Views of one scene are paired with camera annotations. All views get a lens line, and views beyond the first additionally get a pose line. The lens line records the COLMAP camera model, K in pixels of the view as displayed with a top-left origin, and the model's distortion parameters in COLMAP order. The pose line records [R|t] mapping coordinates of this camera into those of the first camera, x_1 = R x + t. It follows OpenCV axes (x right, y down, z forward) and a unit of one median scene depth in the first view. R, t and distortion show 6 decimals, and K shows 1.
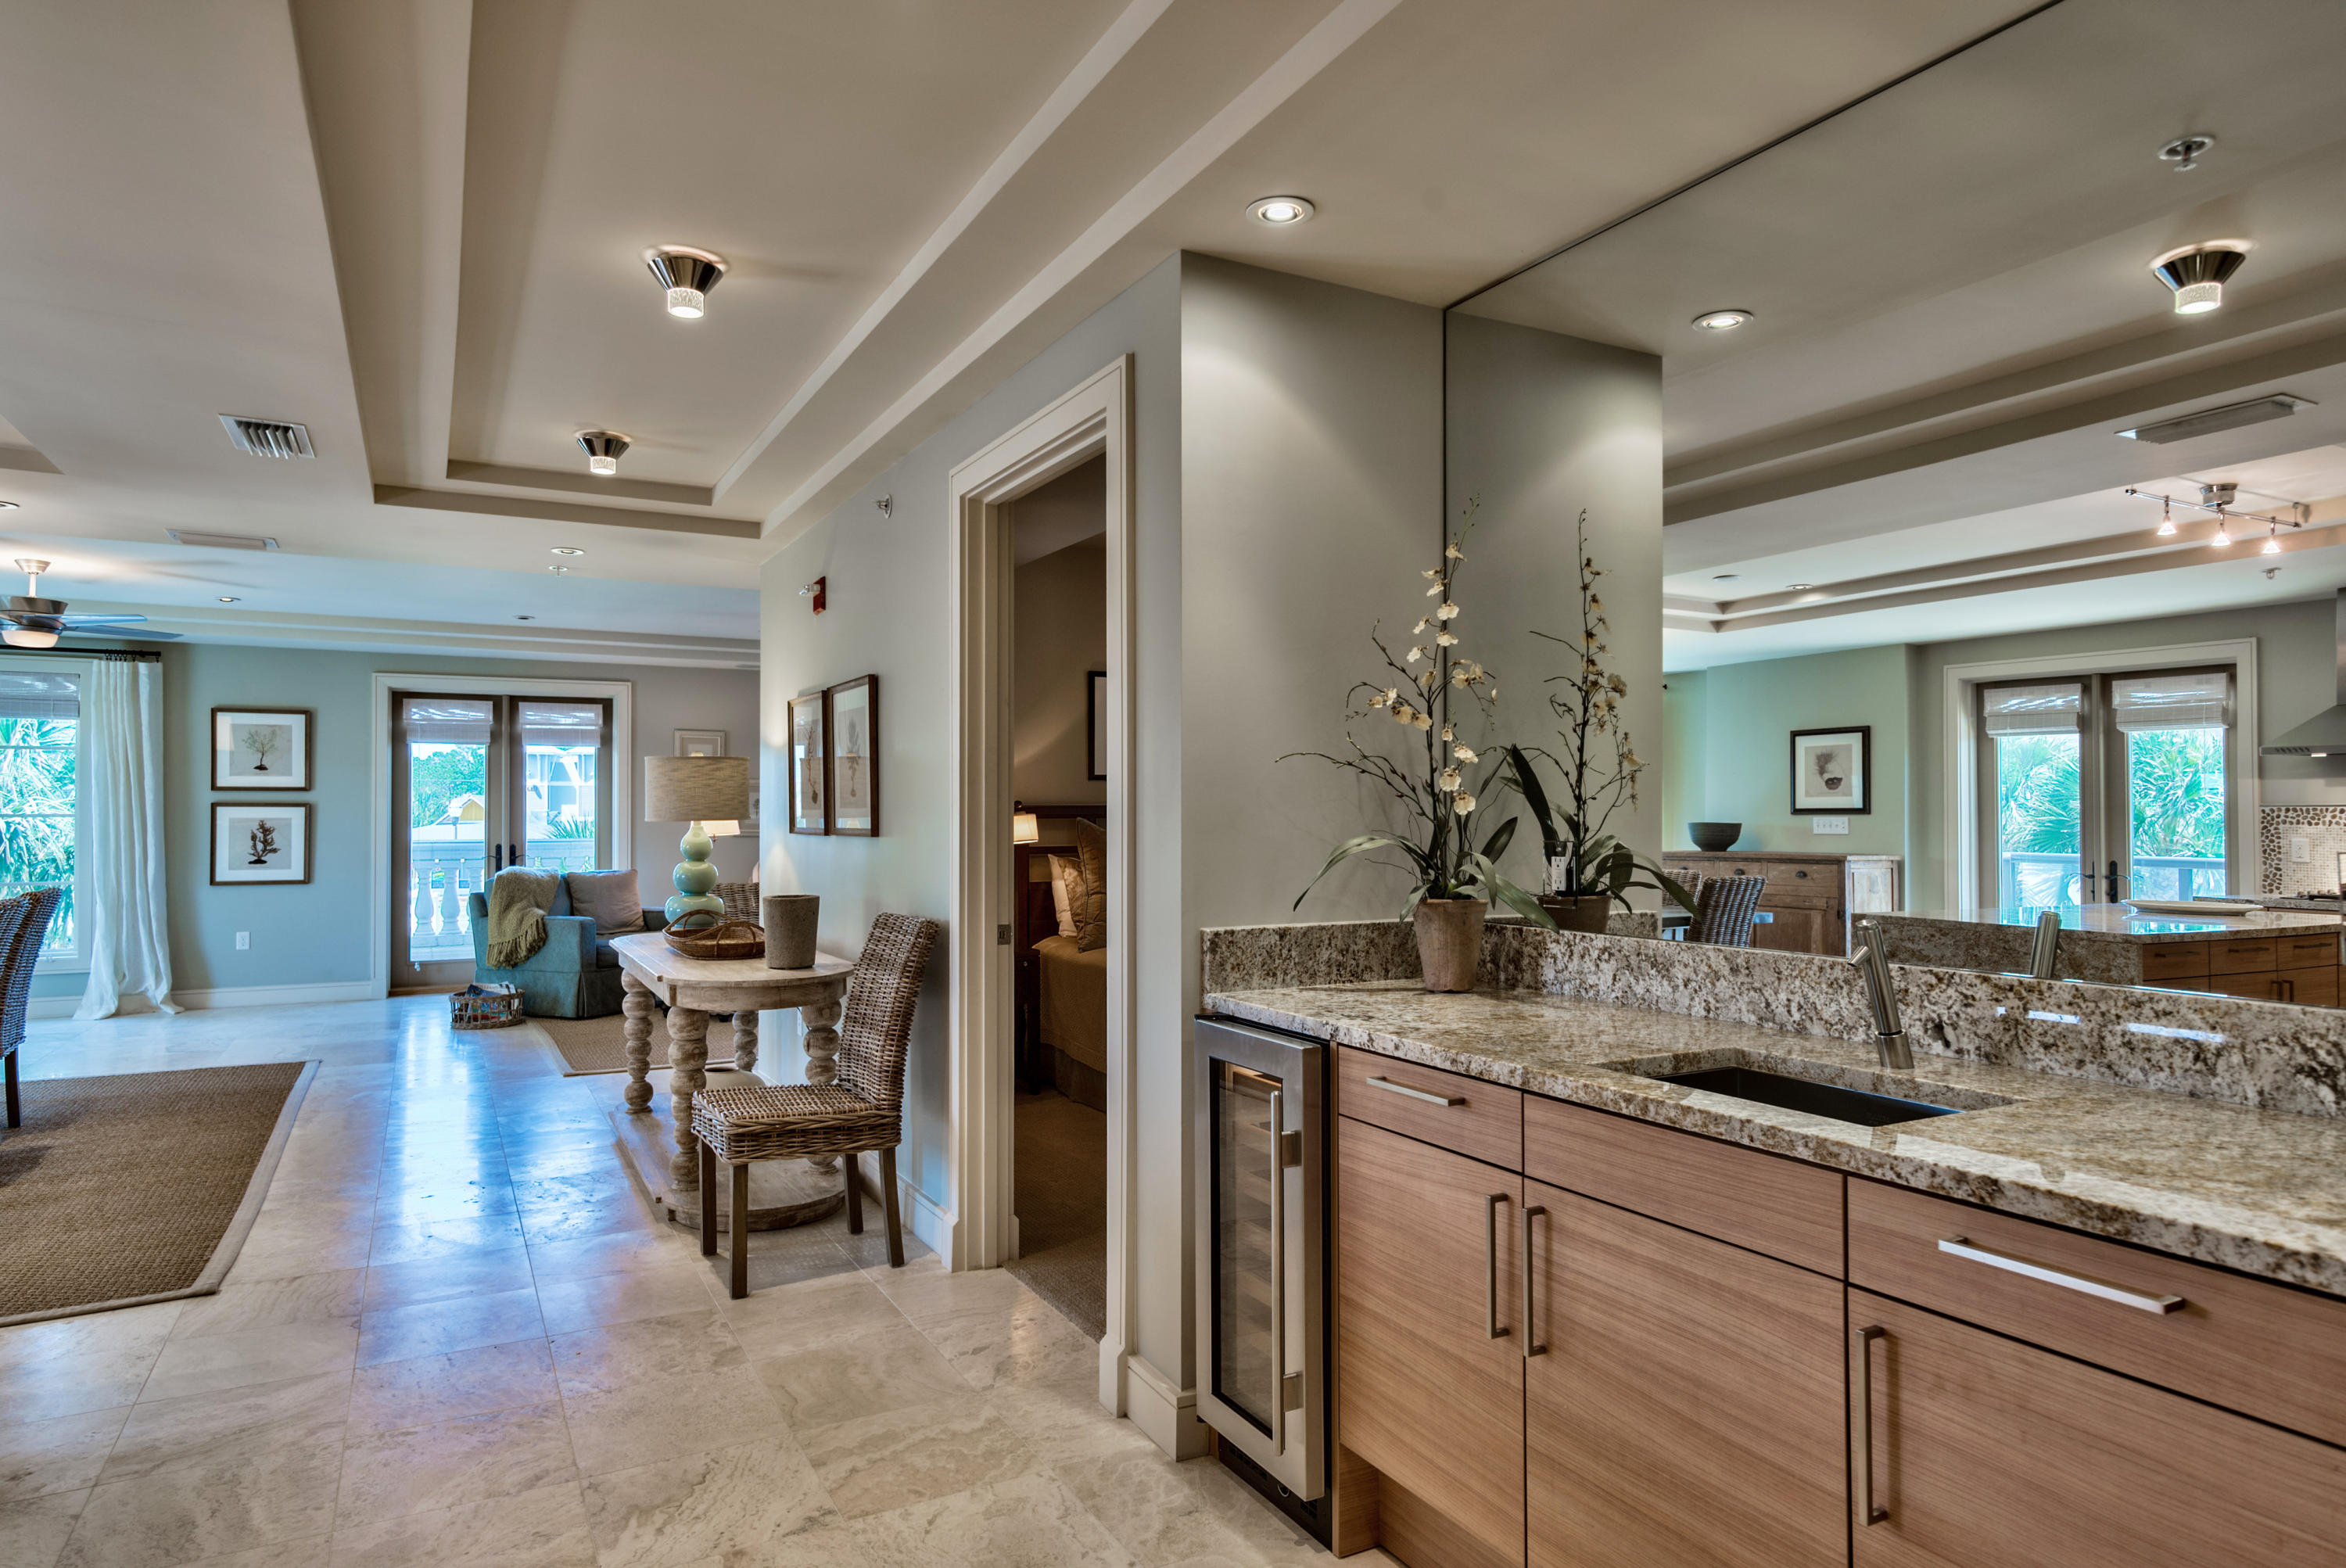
lens RADIAL K [[1352.2, 0, 1188.4], [0, 1352.2, 784.8], [0, 0, 1]] dist [-0.010719, -0.001130]
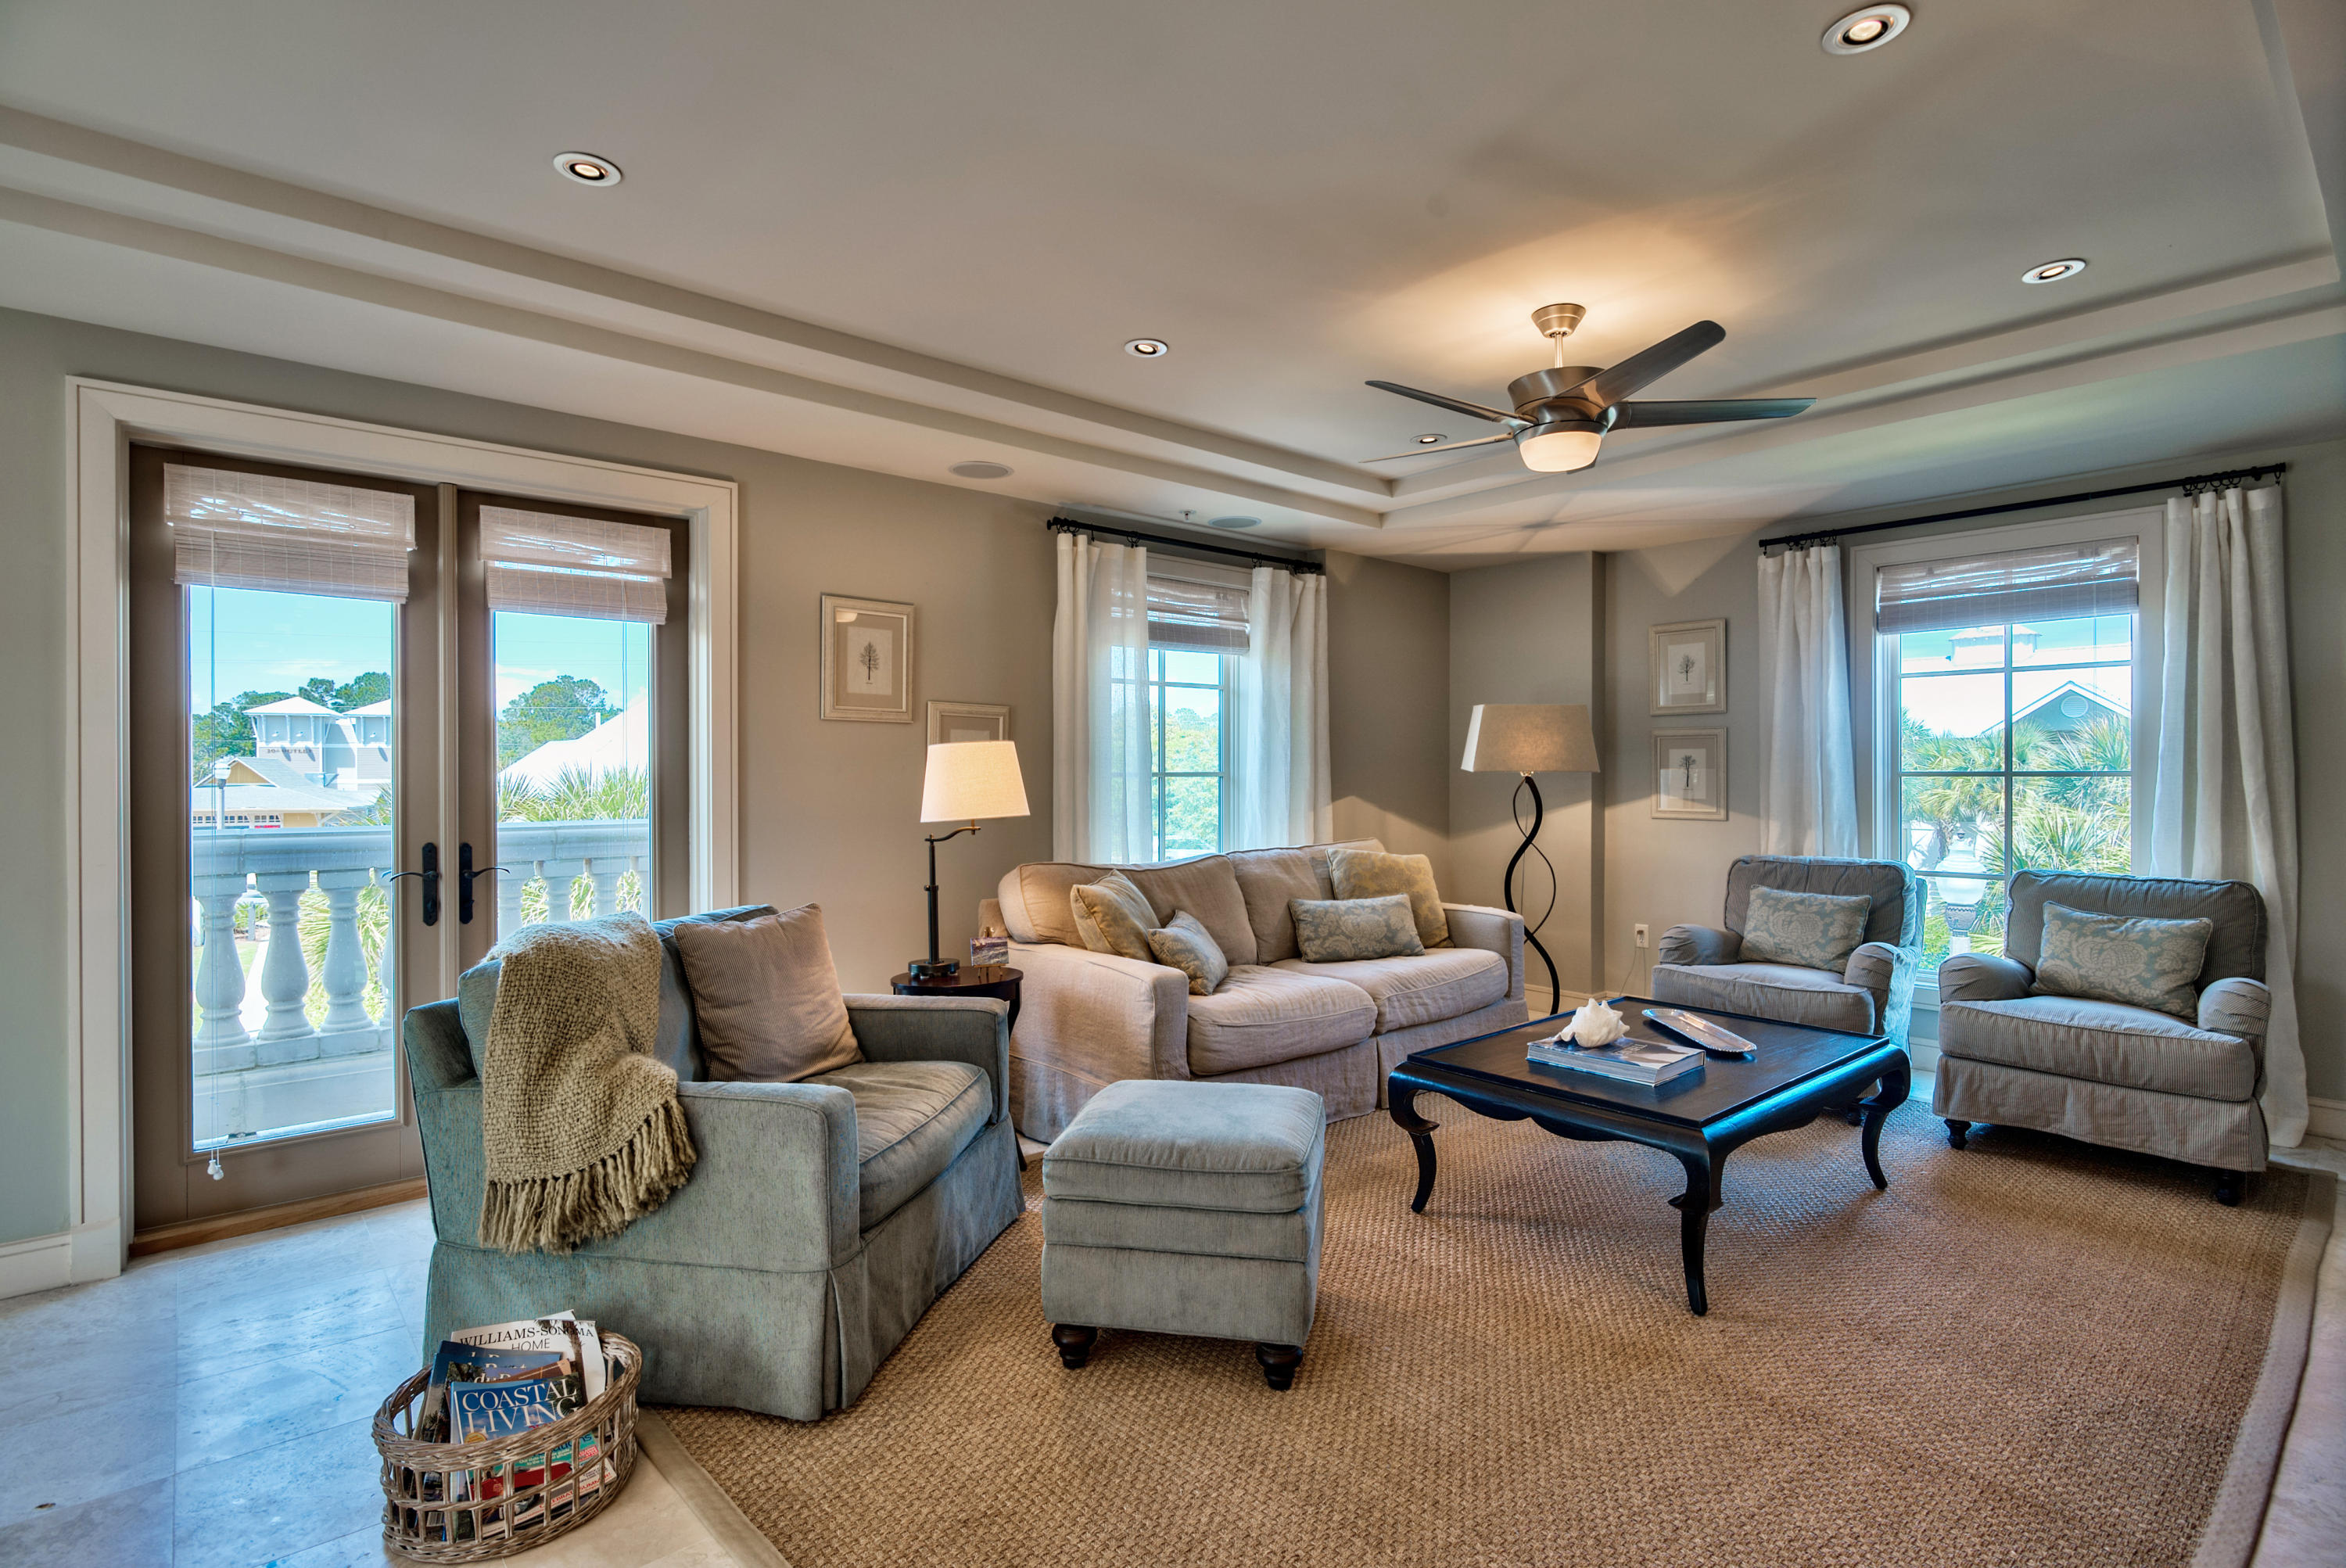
lens RADIAL K [[1144.4, 0, 1170.9], [0, 1144.4, 773.9], [0, 0, 1]] dist [-0.001685, -0.000541]
pose [[0.980464, 0.001864, 0.196691, -0.387618], [-0.005670, 0.999807, 0.018789, 0.015996], [-0.196618, -0.019538, 0.980286, 0.661005]]
